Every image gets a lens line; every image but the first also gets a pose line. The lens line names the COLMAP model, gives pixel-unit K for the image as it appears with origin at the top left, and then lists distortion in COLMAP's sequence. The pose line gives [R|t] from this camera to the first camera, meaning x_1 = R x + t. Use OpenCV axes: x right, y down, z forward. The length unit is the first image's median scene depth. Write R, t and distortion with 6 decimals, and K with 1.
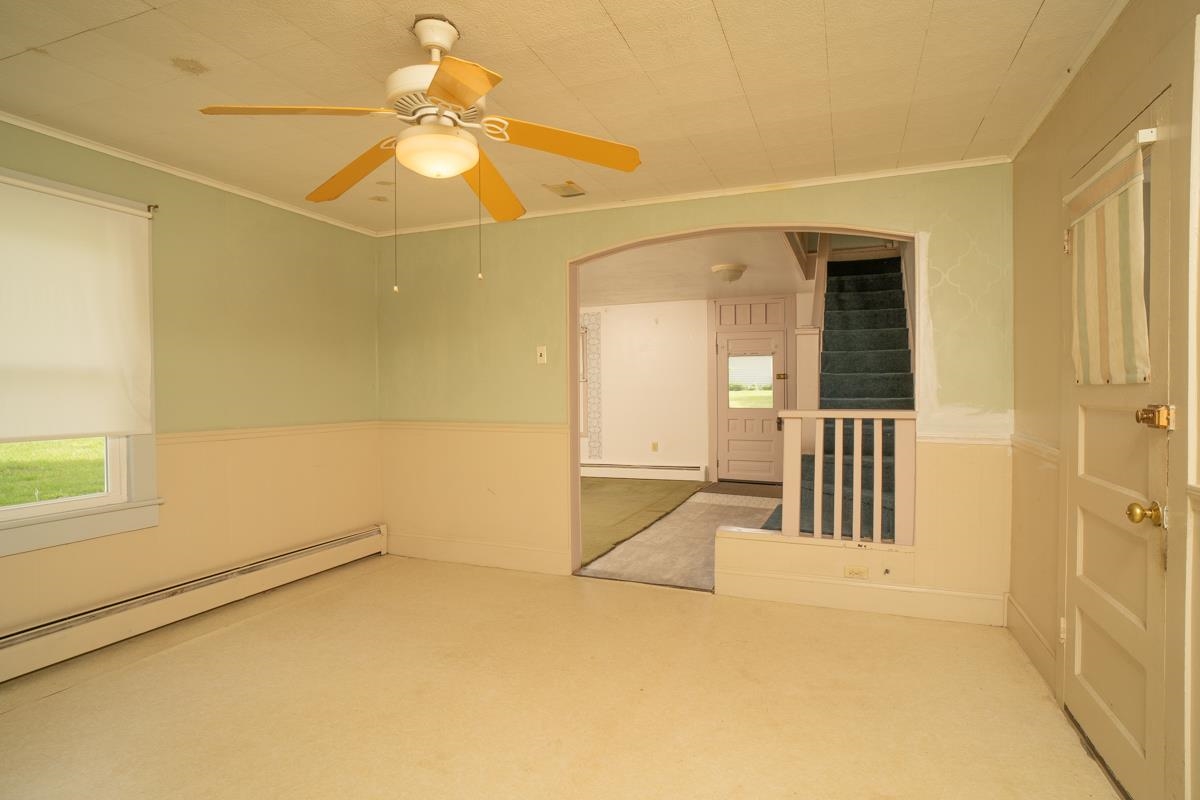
lens RADIAL K [[632.3, 0, 599.3], [0, 632.3, 398.7], [0, 0, 1]] dist [0.003009, 0.000806]
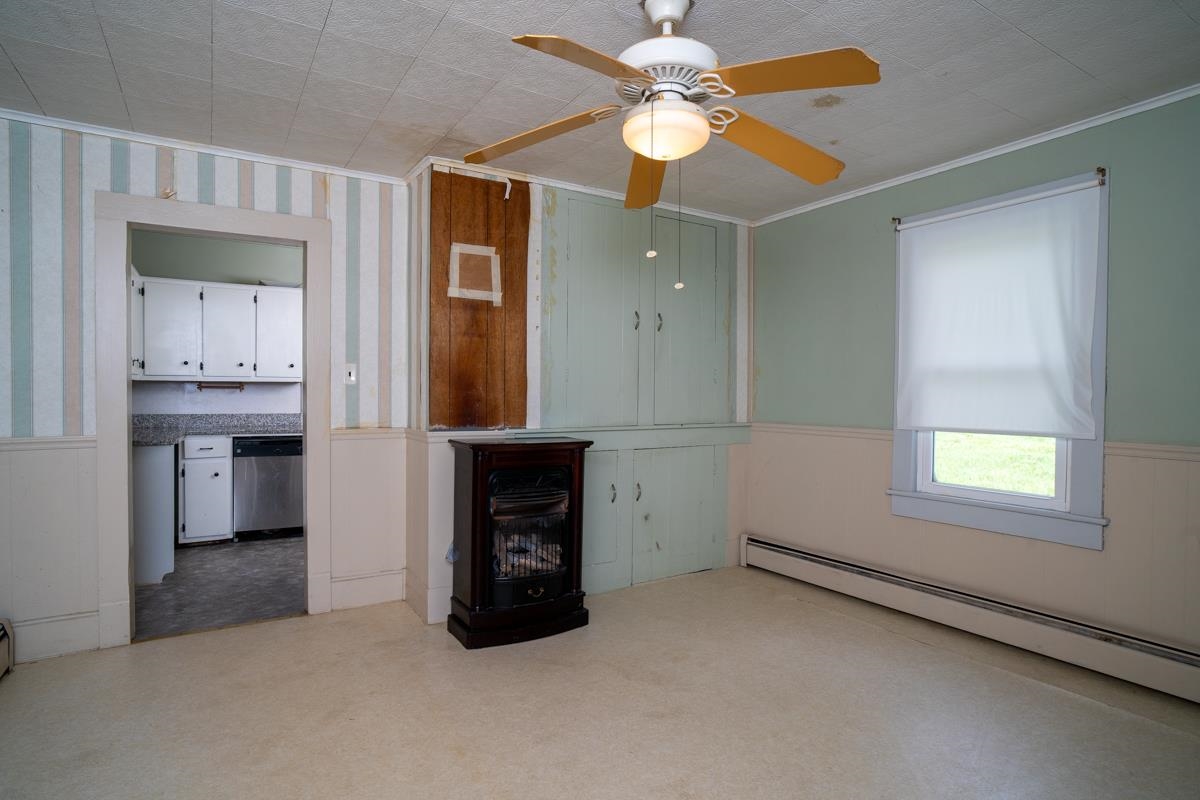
lens RADIAL K [[632.3, 0, 598.4], [0, 632.3, 400.6], [0, 0, 1]] dist [0.003009, 0.000806]
pose [[-0.579051, 0.015545, -0.815143, 0.404036], [-0.008158, 0.999658, 0.024859, -0.014278], [0.815250, 0.021044, -0.578726, 1.035872]]
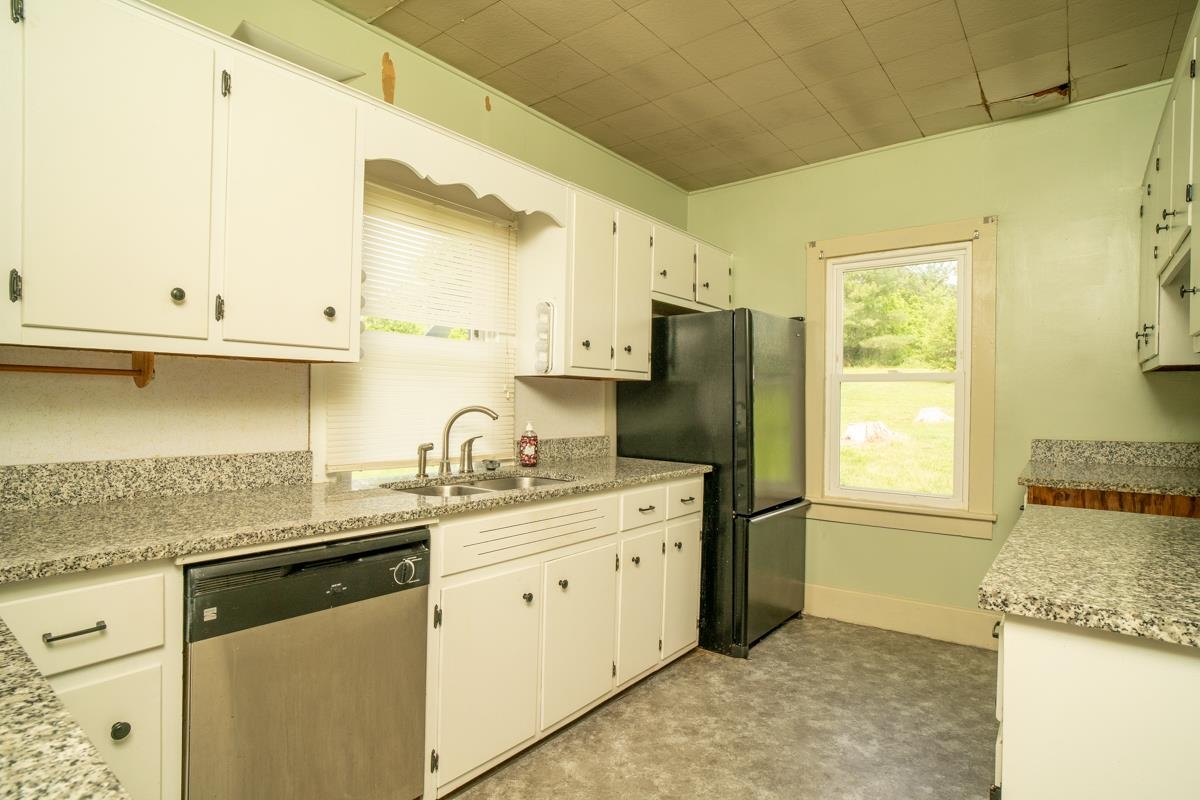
lens RADIAL K [[632.3, 0, 606.3], [0, 632.3, 396.5], [0, 0, 1]] dist [0.003009, 0.000806]
pose [[-0.272971, 0.008267, -0.961987, 0.322999], [-0.015857, 0.999789, 0.013091, -0.010657], [0.961892, 0.018827, -0.272782, 0.798915]]
